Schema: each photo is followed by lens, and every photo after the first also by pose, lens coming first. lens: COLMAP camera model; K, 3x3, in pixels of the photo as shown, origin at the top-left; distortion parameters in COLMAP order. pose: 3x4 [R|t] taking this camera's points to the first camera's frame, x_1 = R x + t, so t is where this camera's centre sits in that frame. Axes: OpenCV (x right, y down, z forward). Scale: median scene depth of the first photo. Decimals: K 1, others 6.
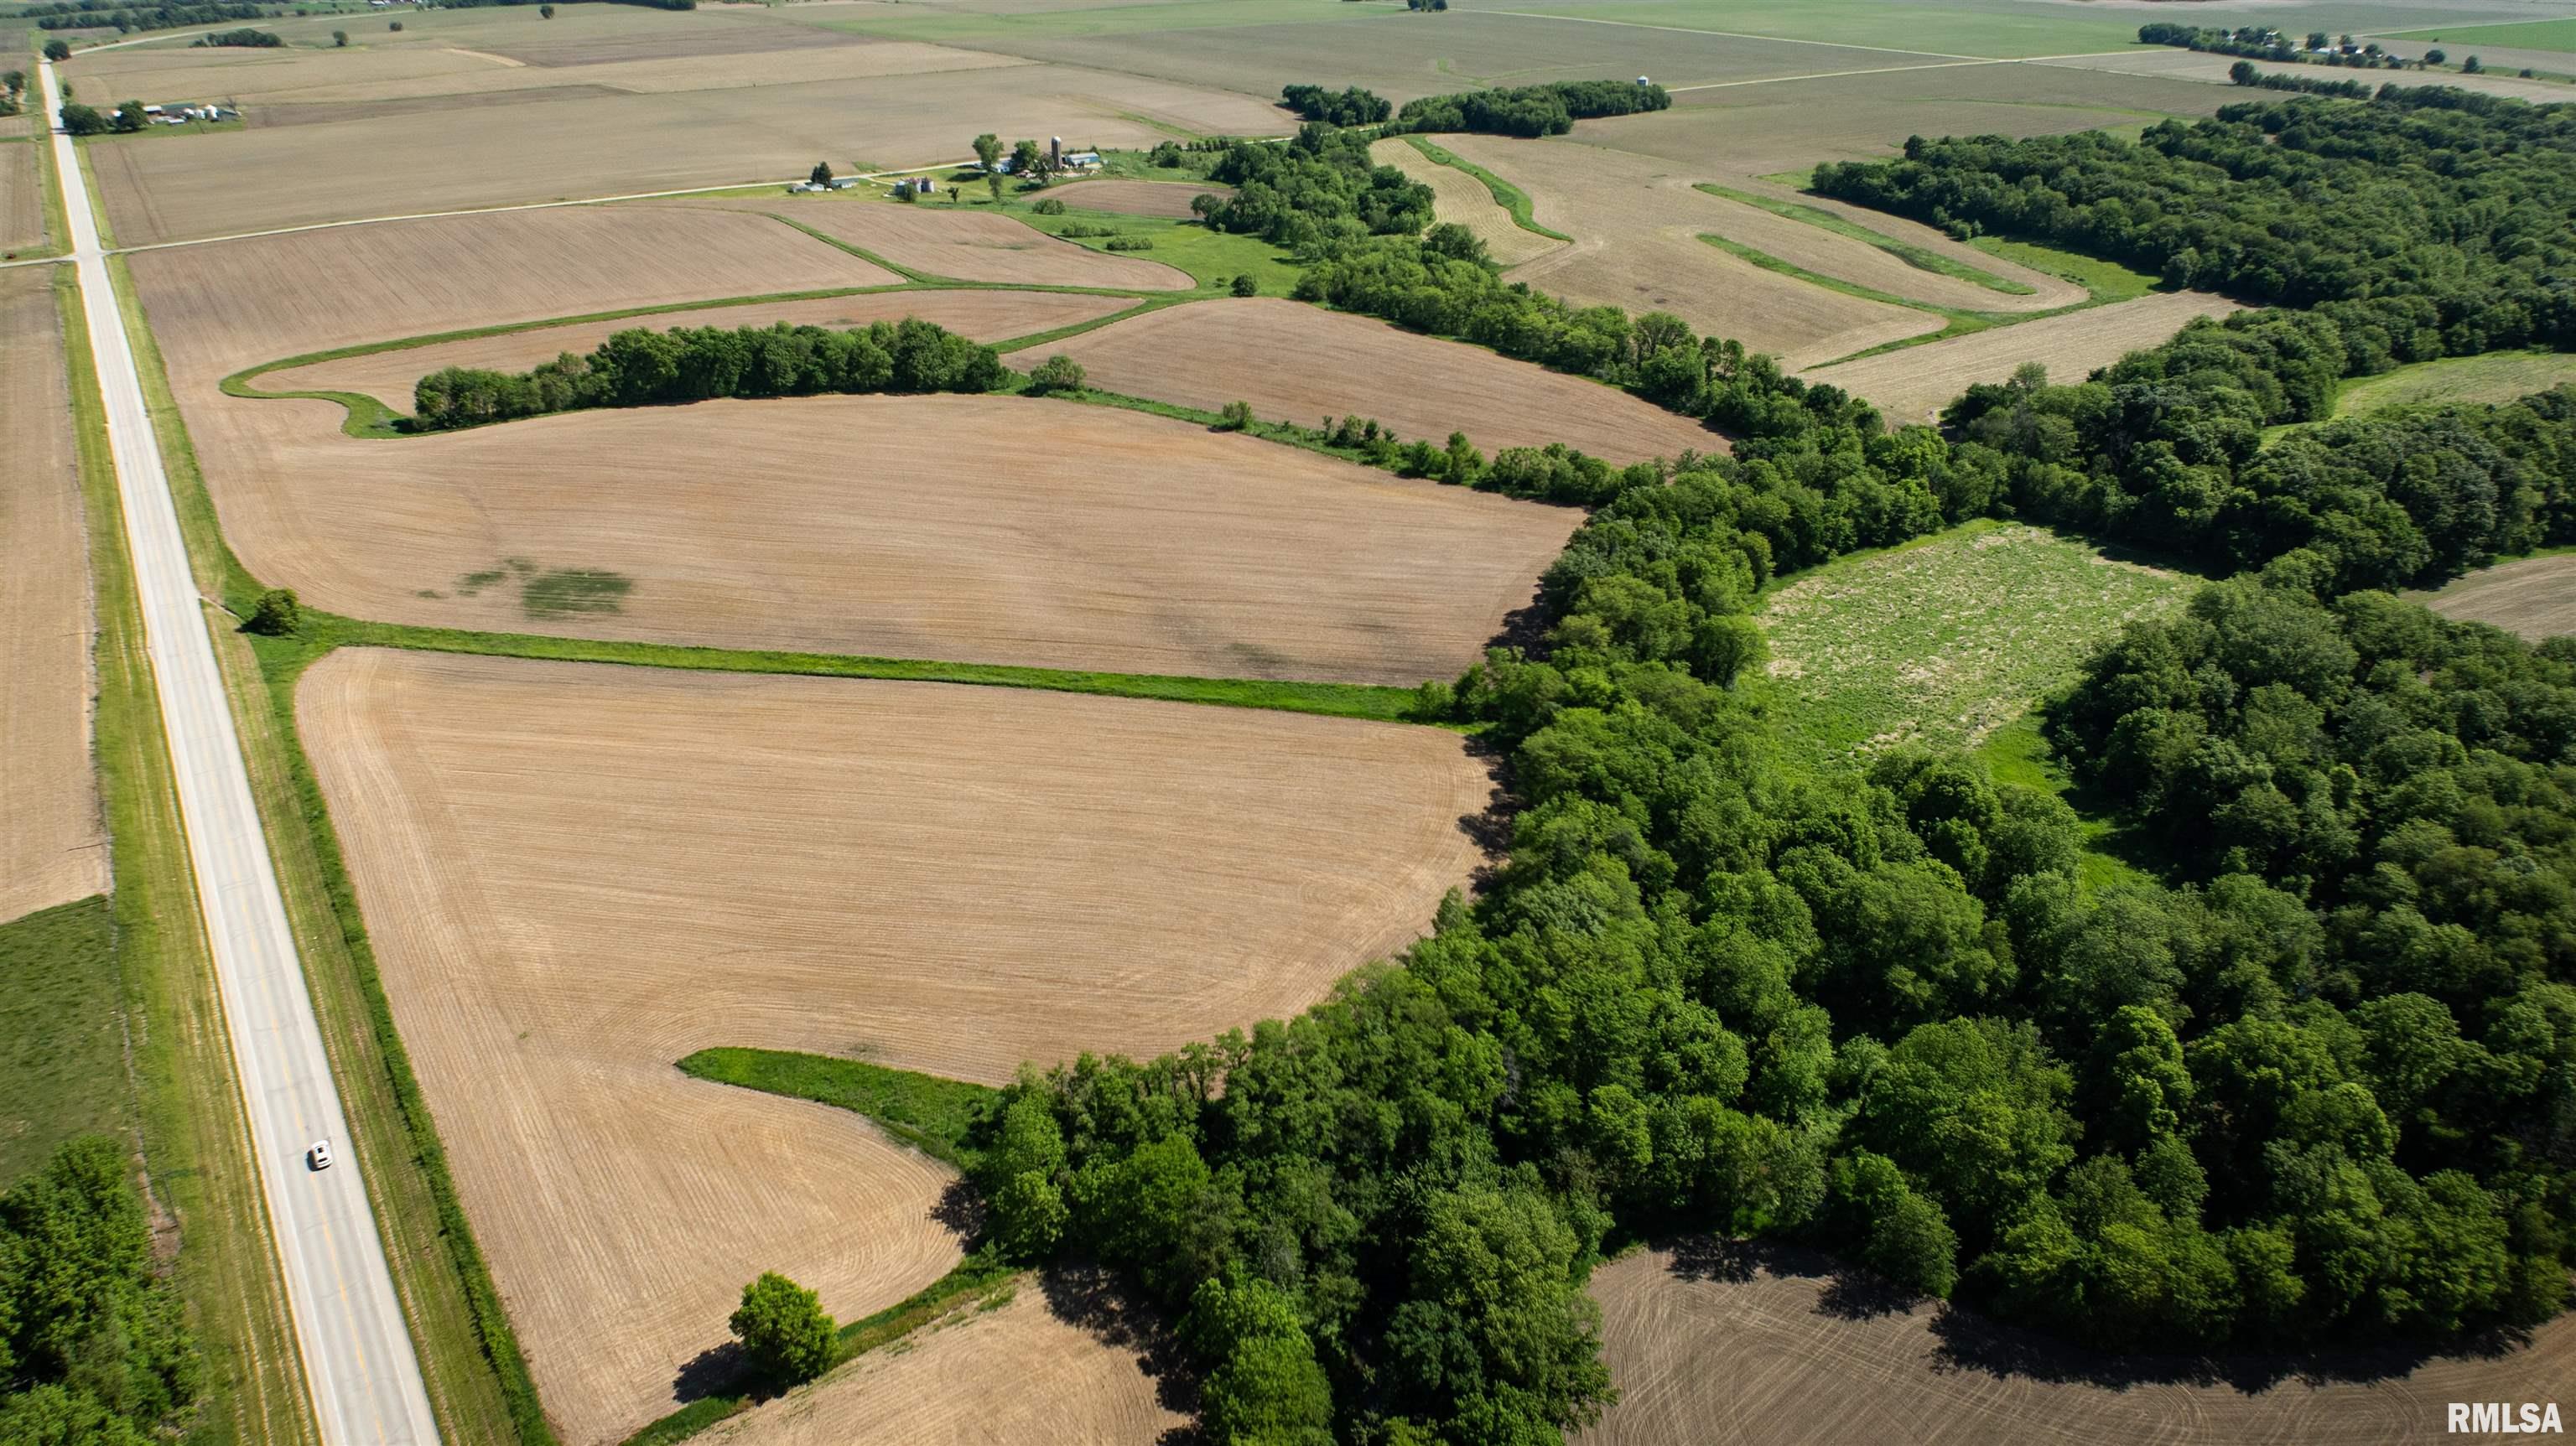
lens RADIAL K [[1590.6, 0, 1295.8], [0, 1590.6, 714.9], [0, 0, 1]] dist [-0.033817, -0.005879]
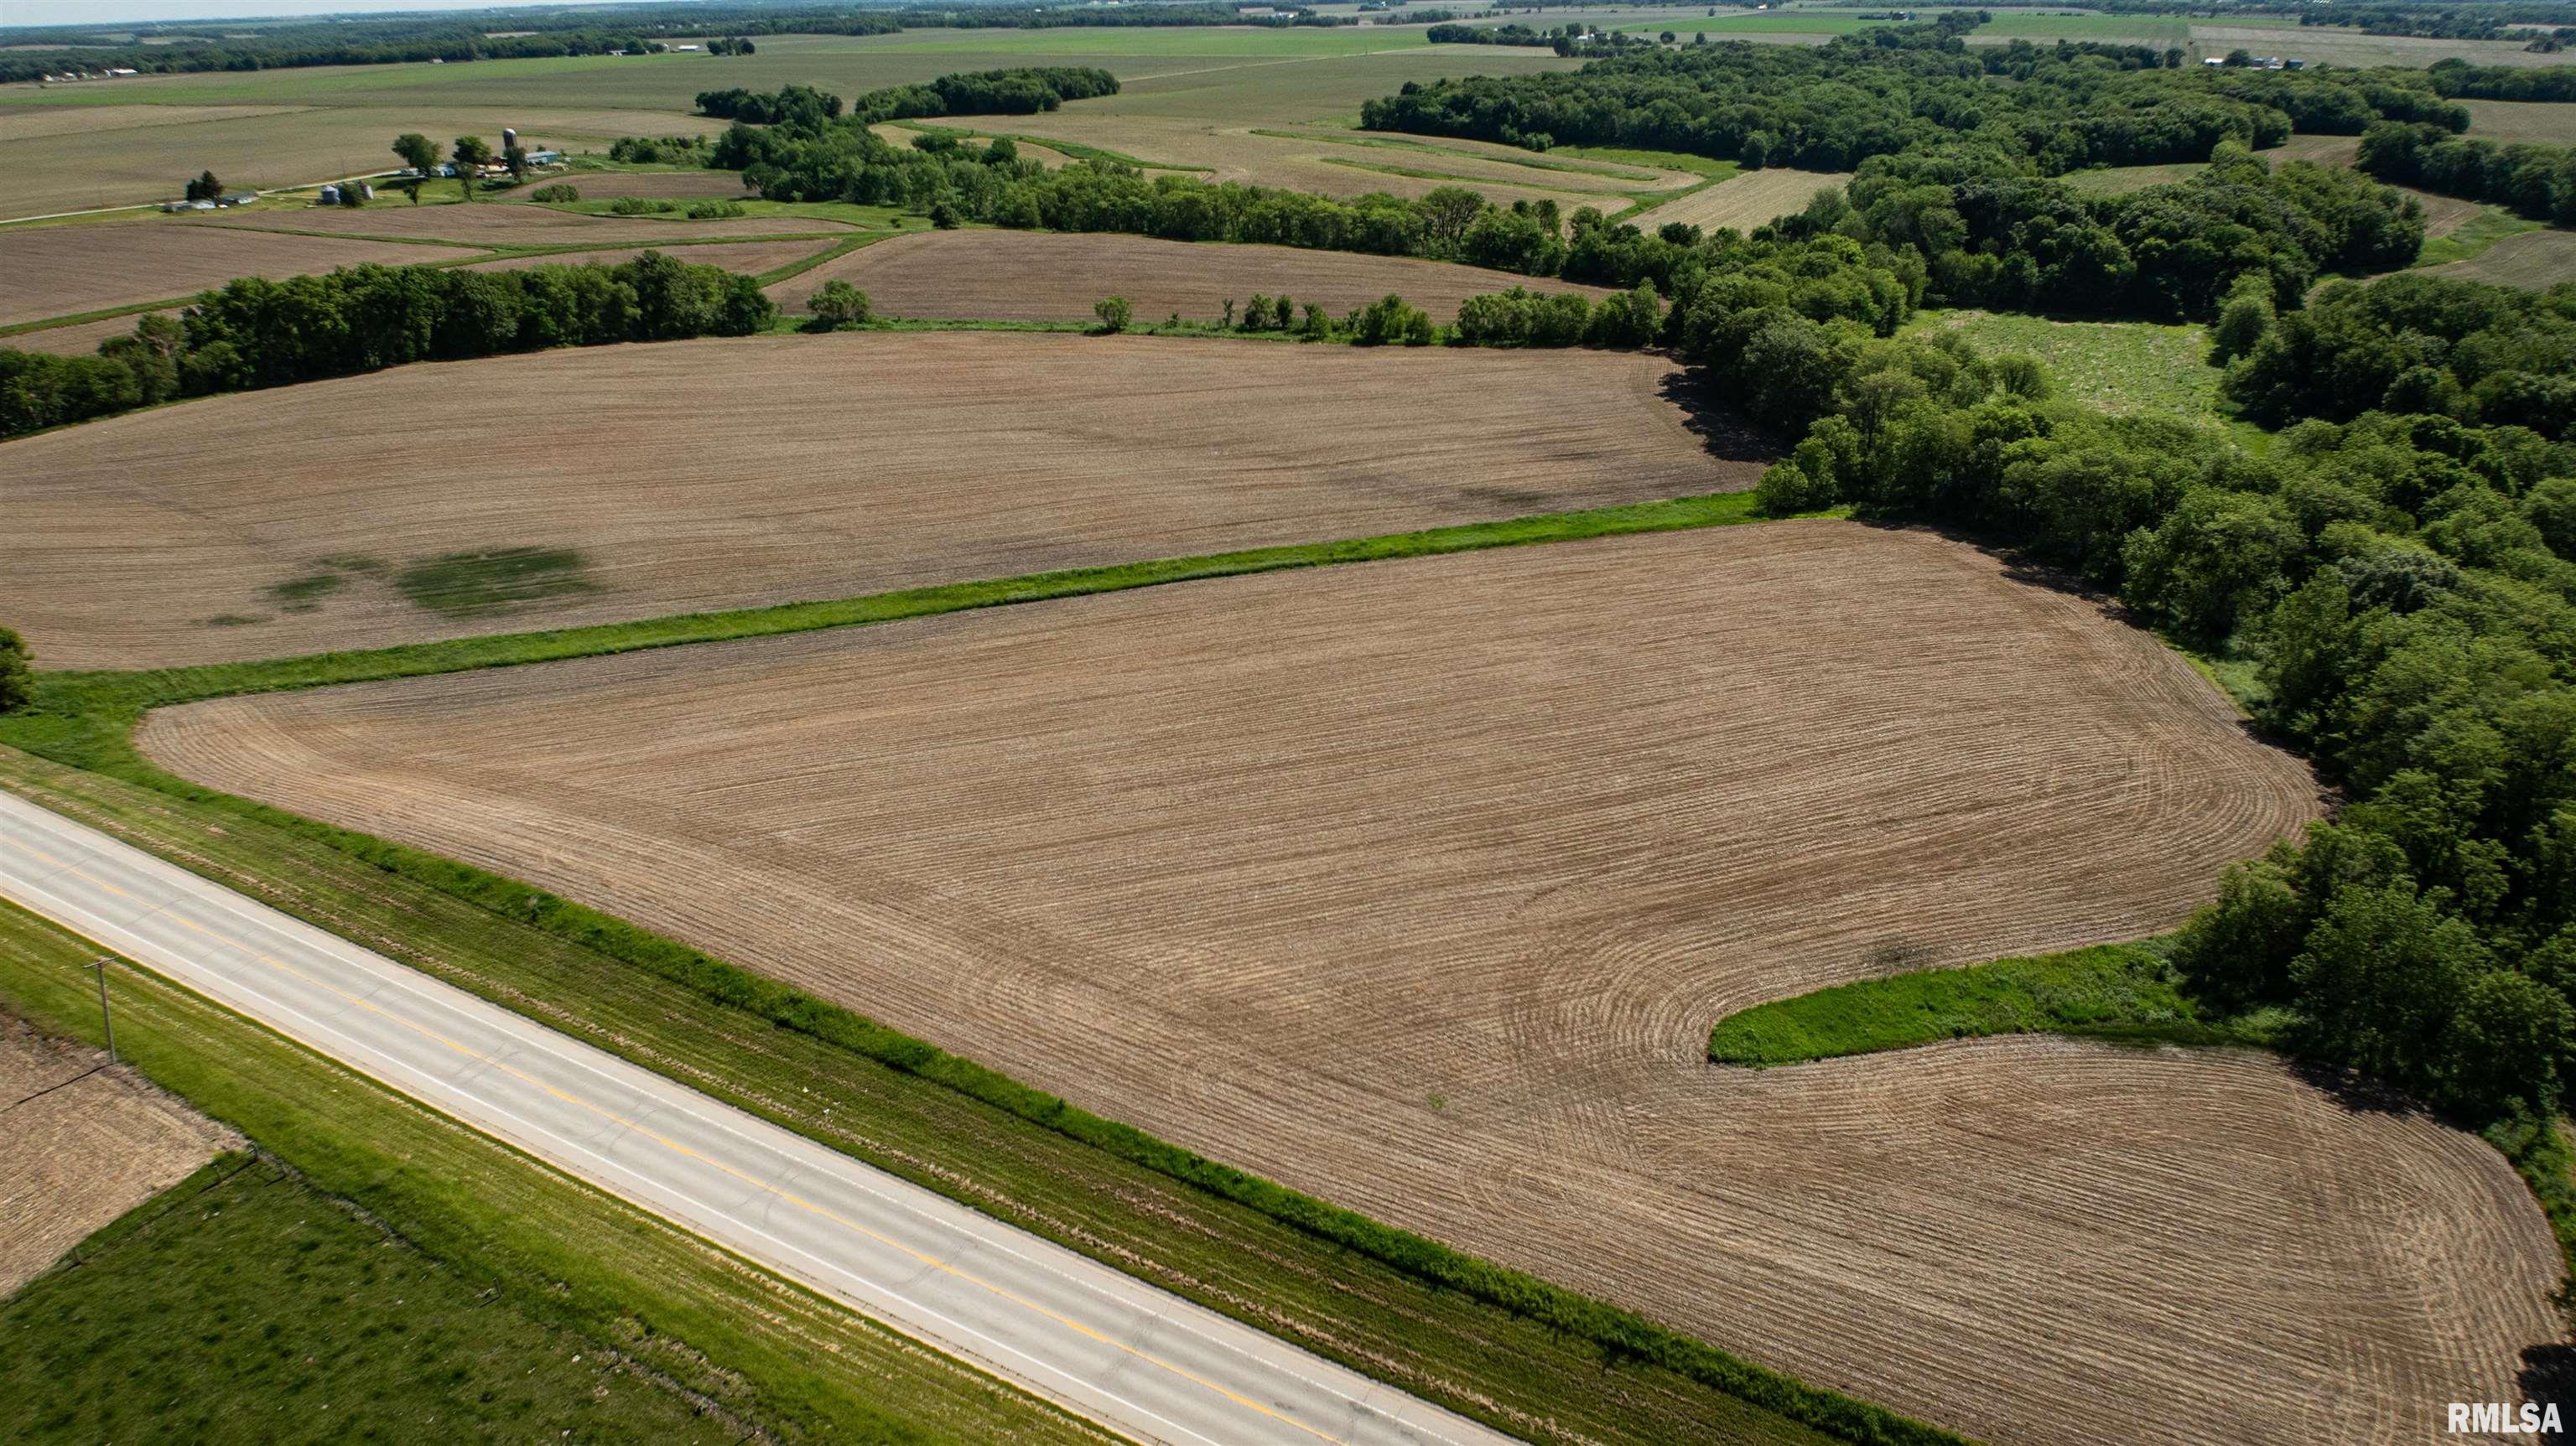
lens RADIAL K [[1595.2, 0, 1286.6], [0, 1595.2, 708.2], [0, 0, 1]] dist [-0.024528, -0.020749]
pose [[0.891758, -0.201660, 0.405095, -0.260276], [0.223774, 0.974613, -0.007434, 0.025898], [-0.393311, 0.097279, 0.914245, 0.193353]]
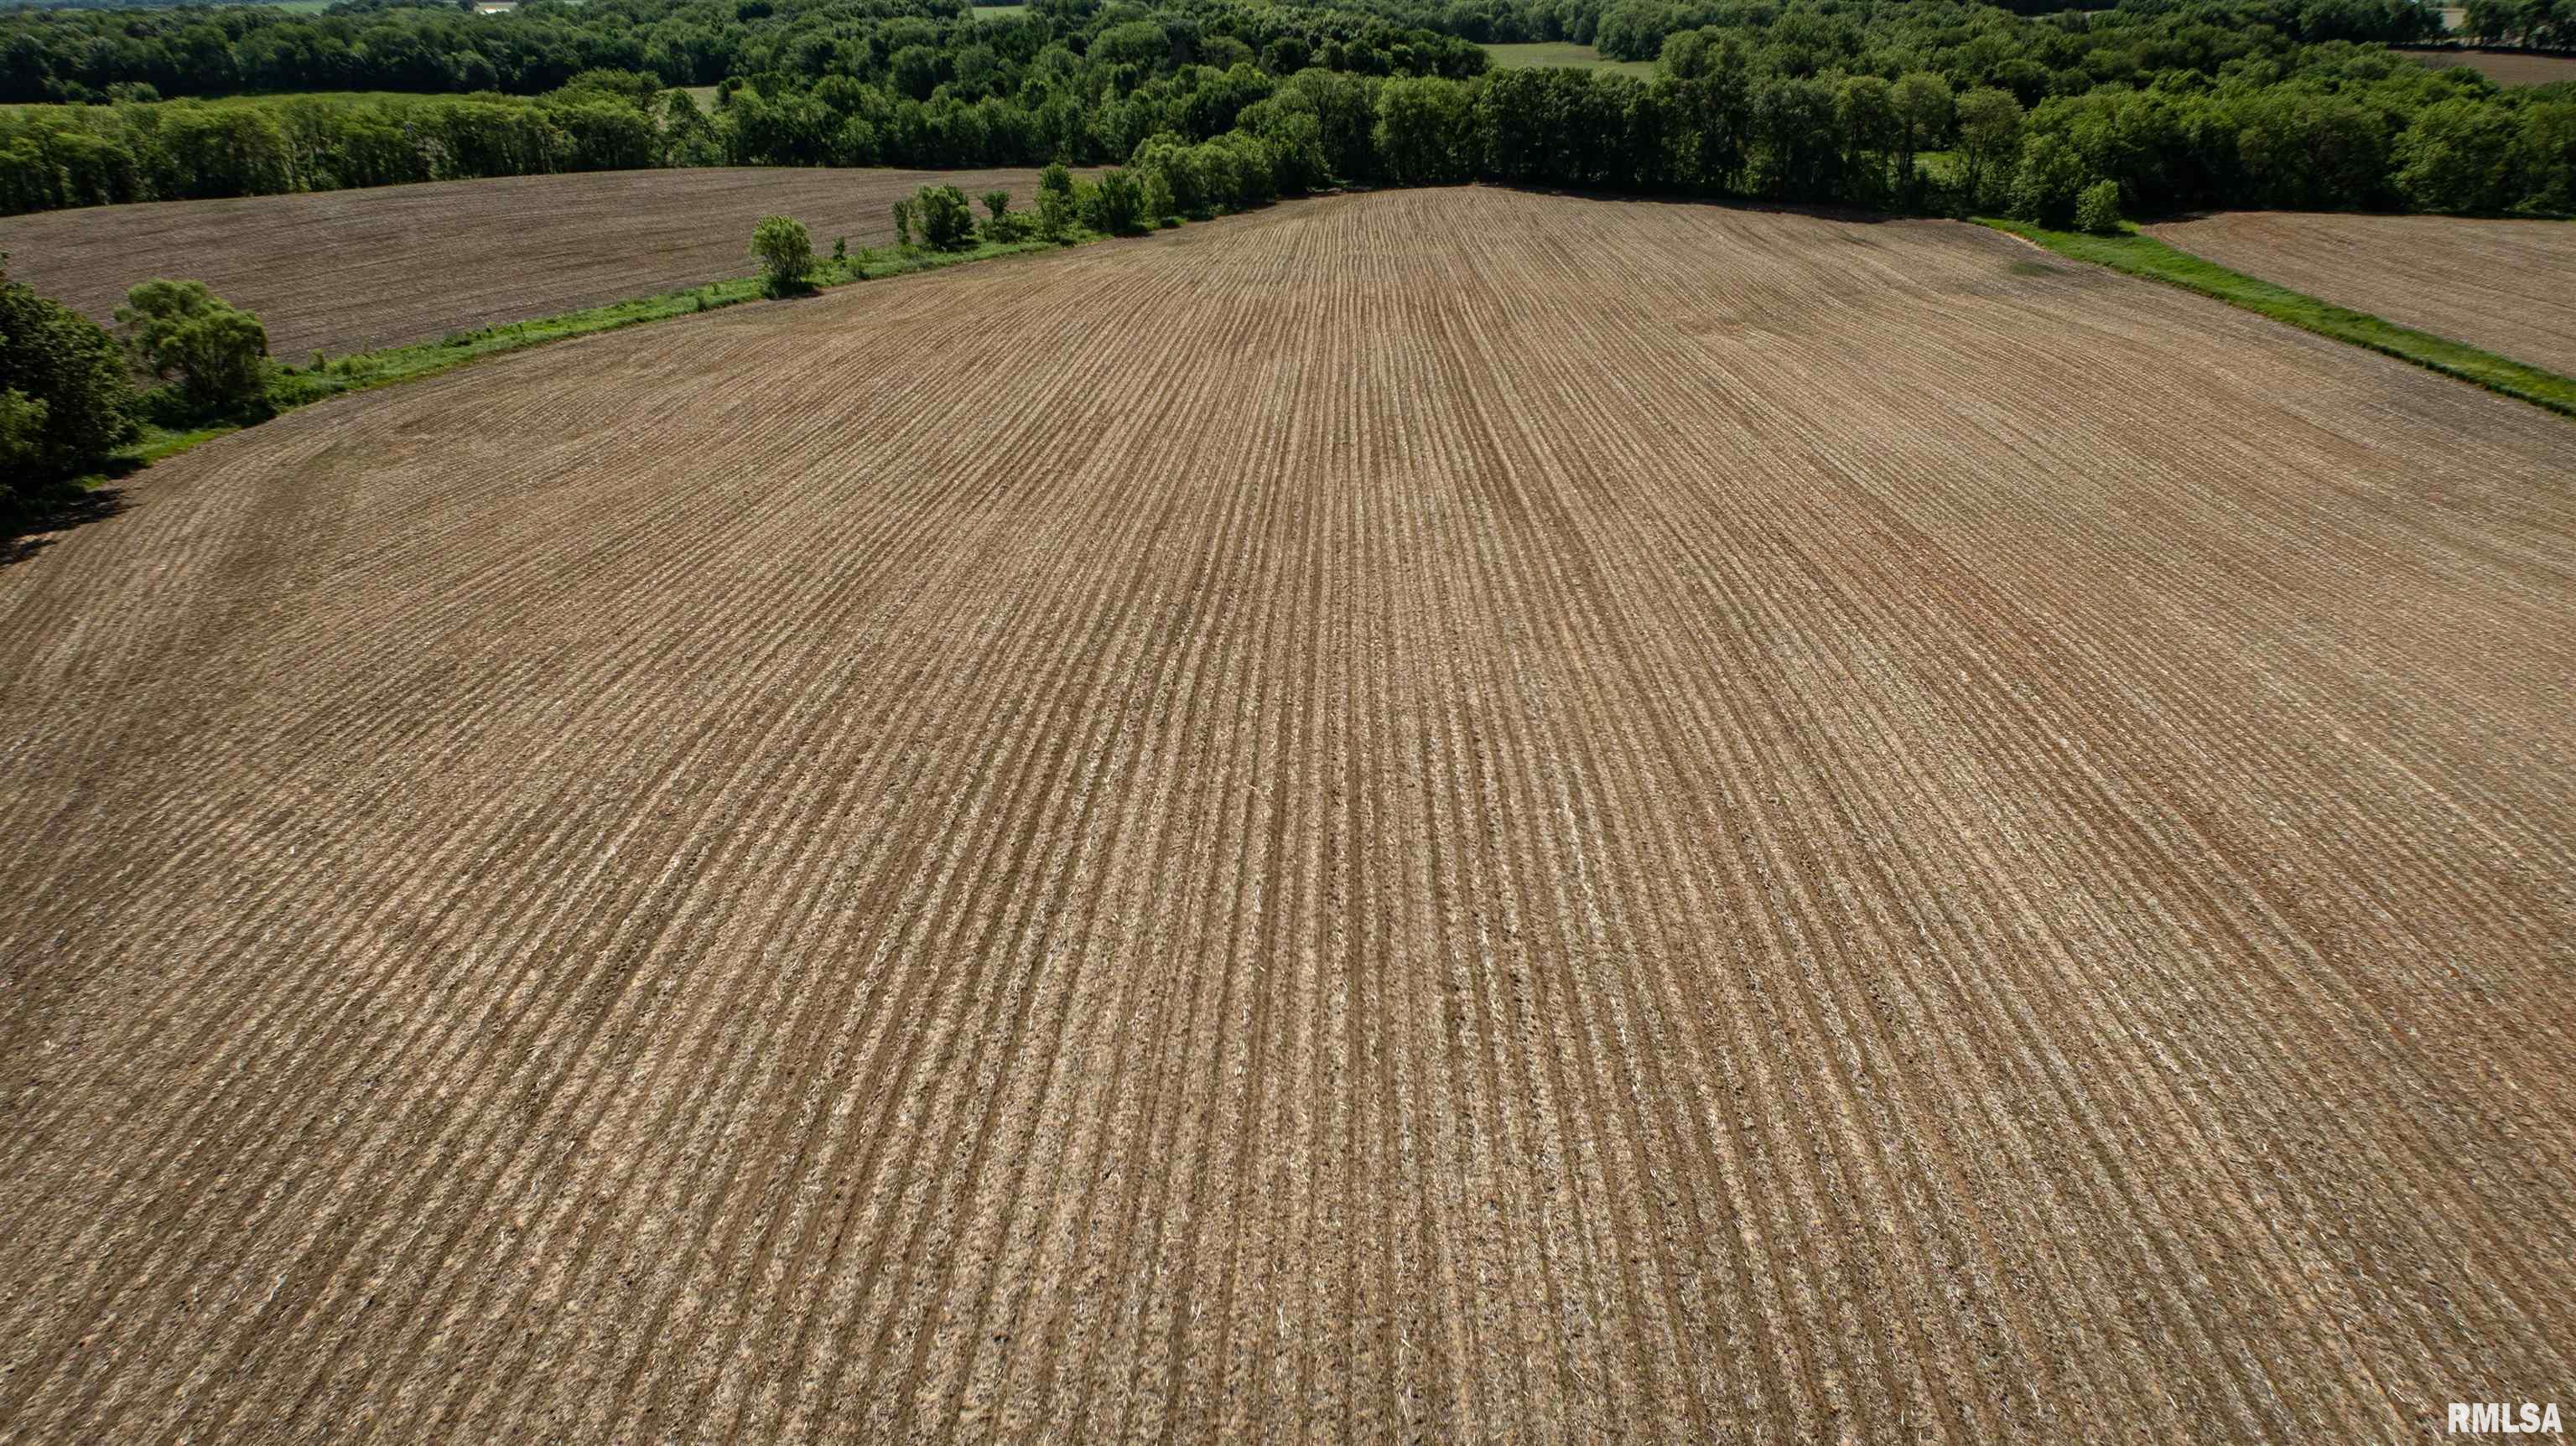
lens RADIAL K [[1596.9, 0, 1295.7], [0, 1596.9, 717.7], [0, 0, 1]] dist [-0.035471, -0.006331]
pose [[-0.026963, -0.431440, 0.901739, -0.356567], [0.473030, 0.789172, 0.391726, -0.153290], [-0.880633, 0.437112, 0.182805, 0.688824]]
